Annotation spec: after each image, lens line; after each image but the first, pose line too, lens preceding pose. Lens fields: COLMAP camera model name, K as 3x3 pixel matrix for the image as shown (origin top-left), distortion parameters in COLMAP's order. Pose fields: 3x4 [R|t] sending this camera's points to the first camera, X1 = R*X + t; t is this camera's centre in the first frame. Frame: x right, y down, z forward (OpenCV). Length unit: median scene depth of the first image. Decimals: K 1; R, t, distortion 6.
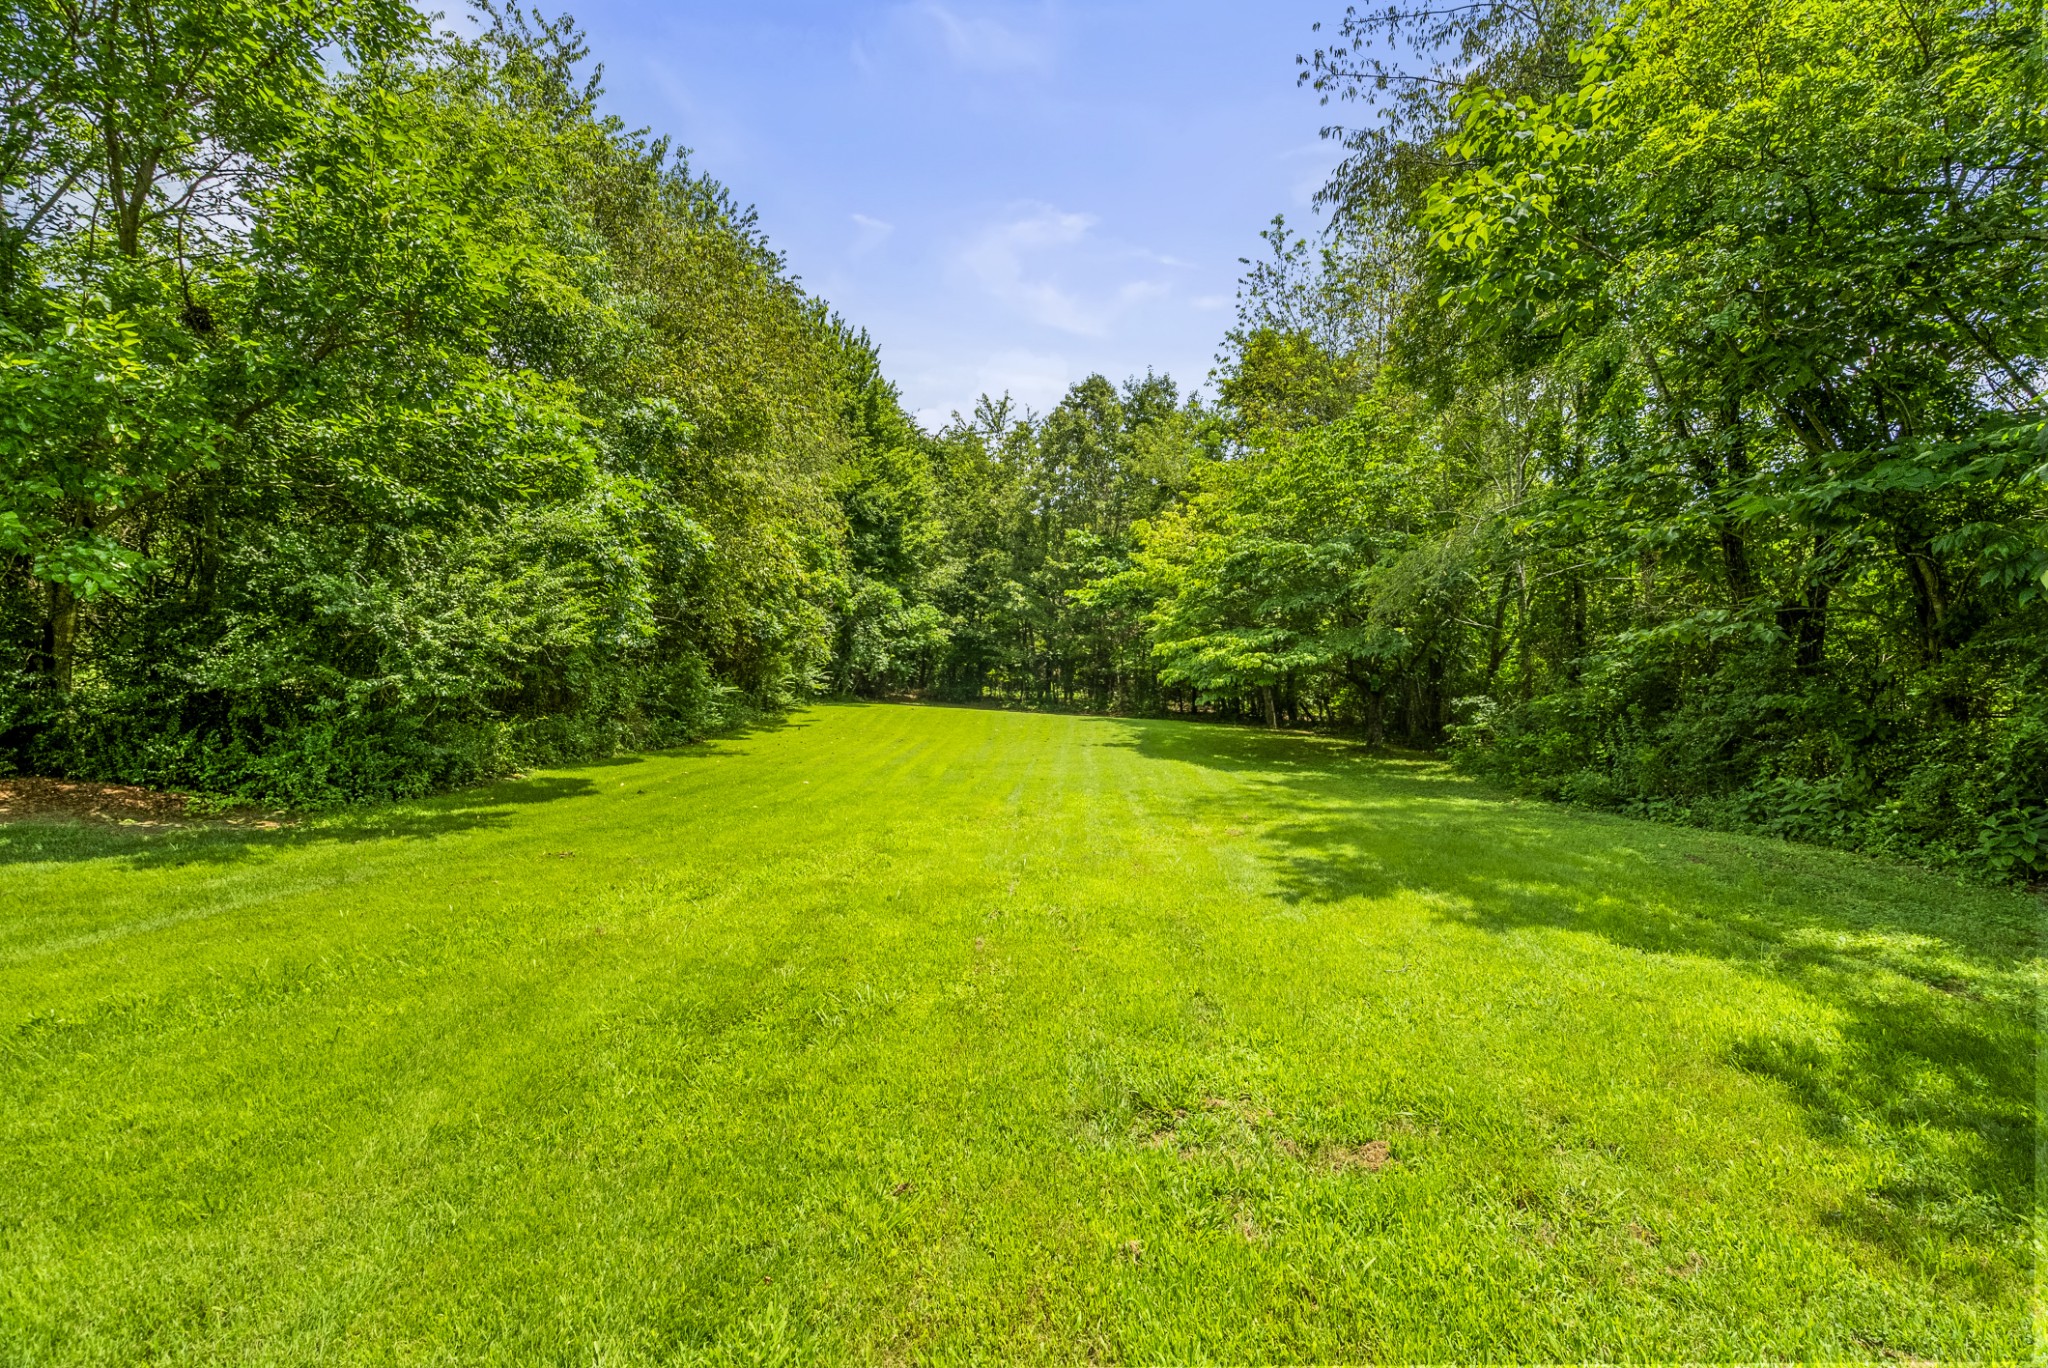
lens RADIAL K [[959.5, 0, 1031.0], [0, 959.5, 695.4], [0, 0, 1]] dist [0.000474, 0.000638]
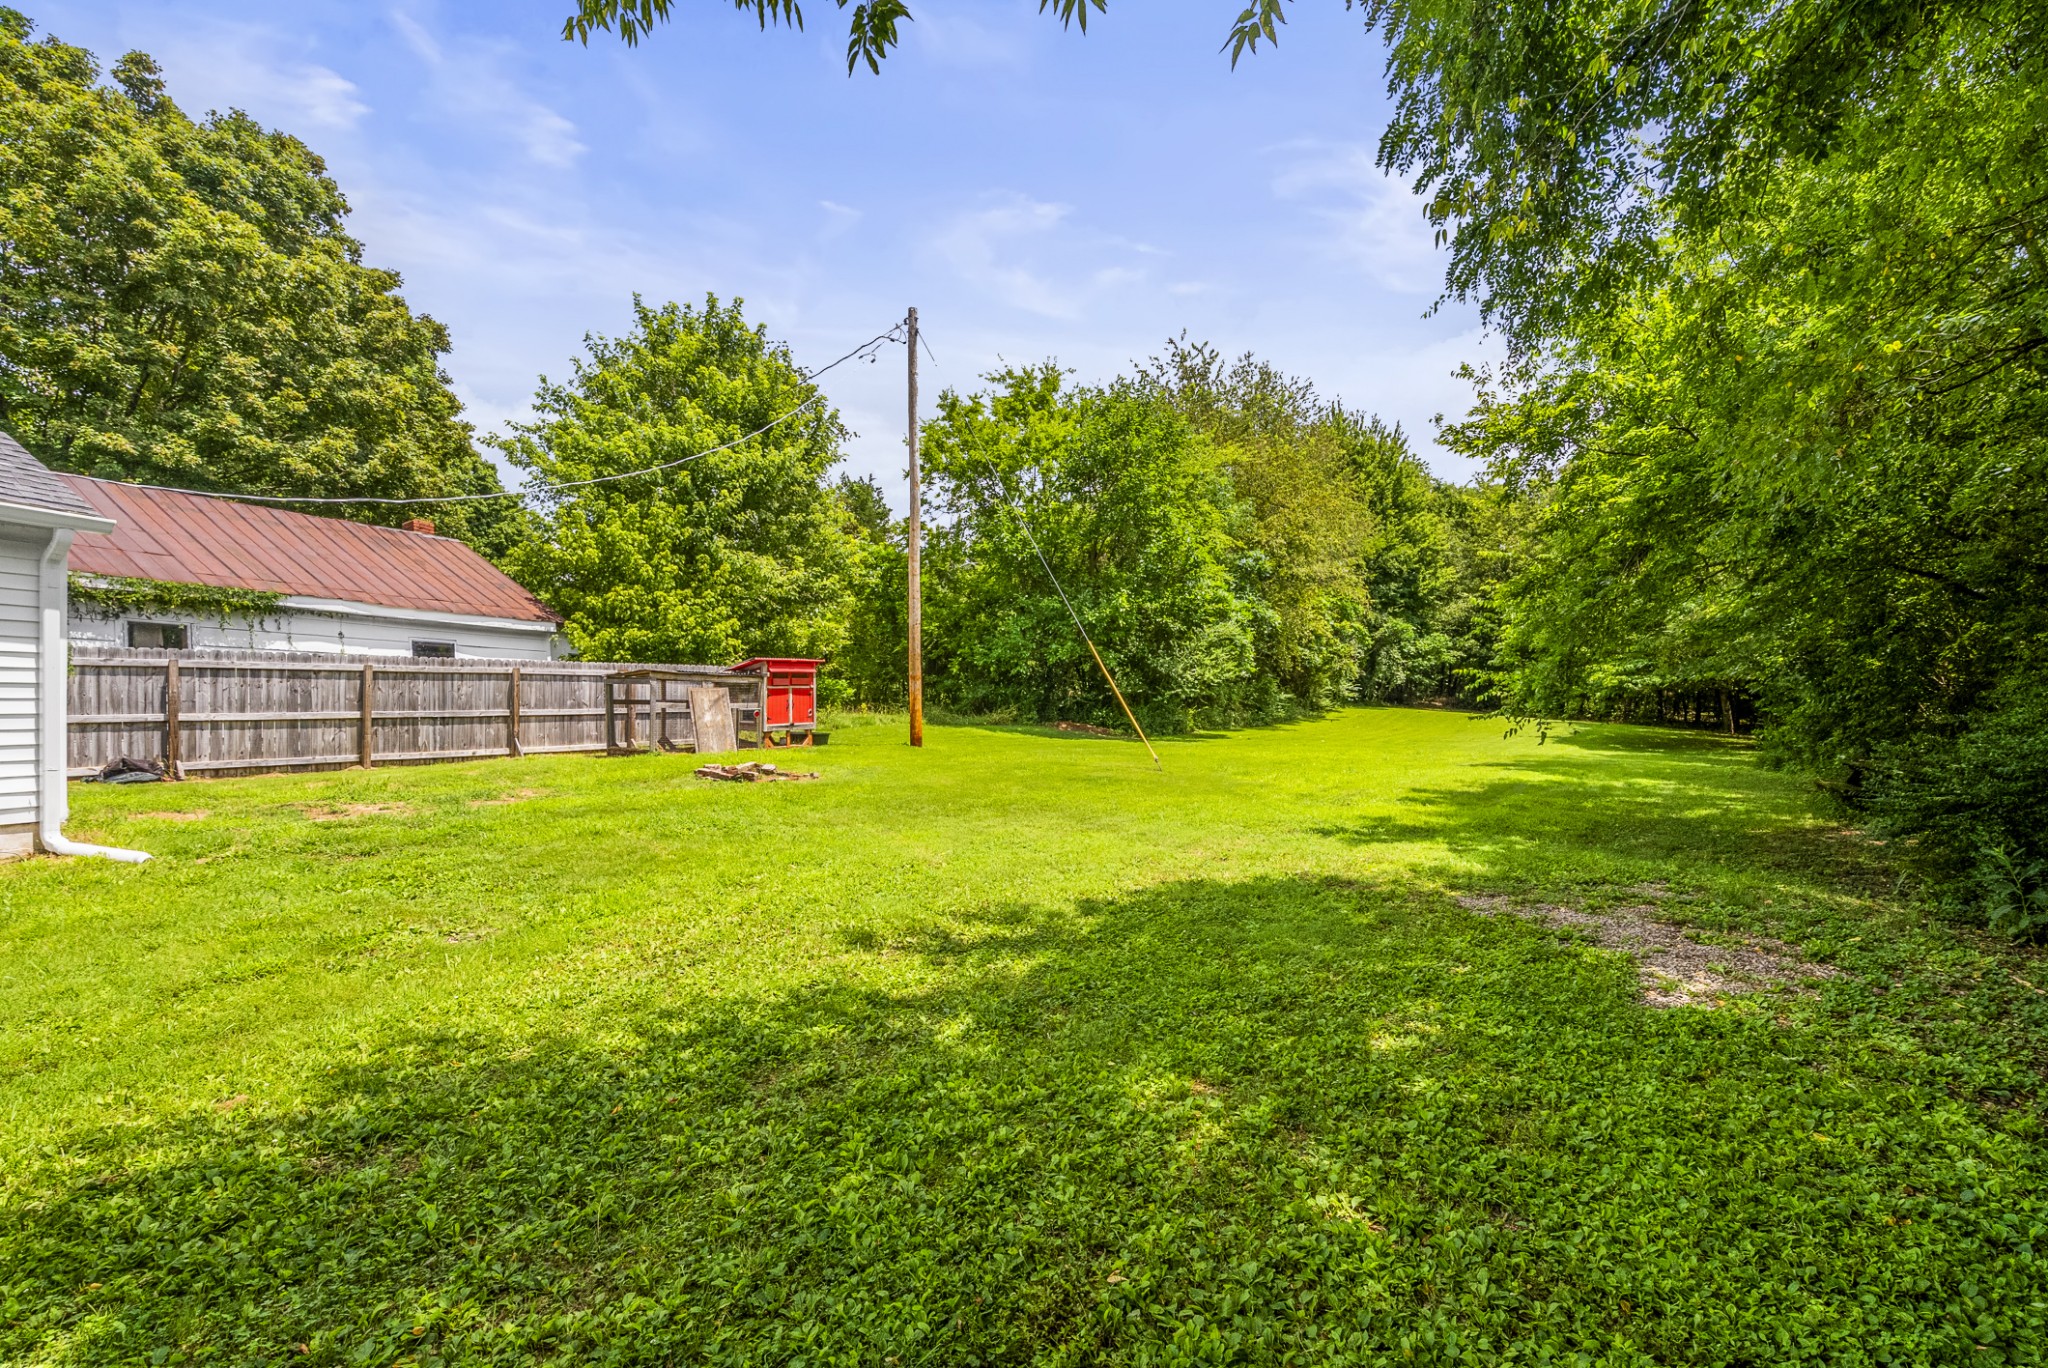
lens RADIAL K [[959.5, 0, 1031.0], [0, 959.5, 695.4], [0, 0, 1]] dist [0.000474, 0.000638]
pose [[0.841355, 0.009984, -0.540390, 0.143366], [-0.014407, 0.999888, -0.003956, 0.003999], [0.540290, 0.011114, 0.841405, -0.440336]]
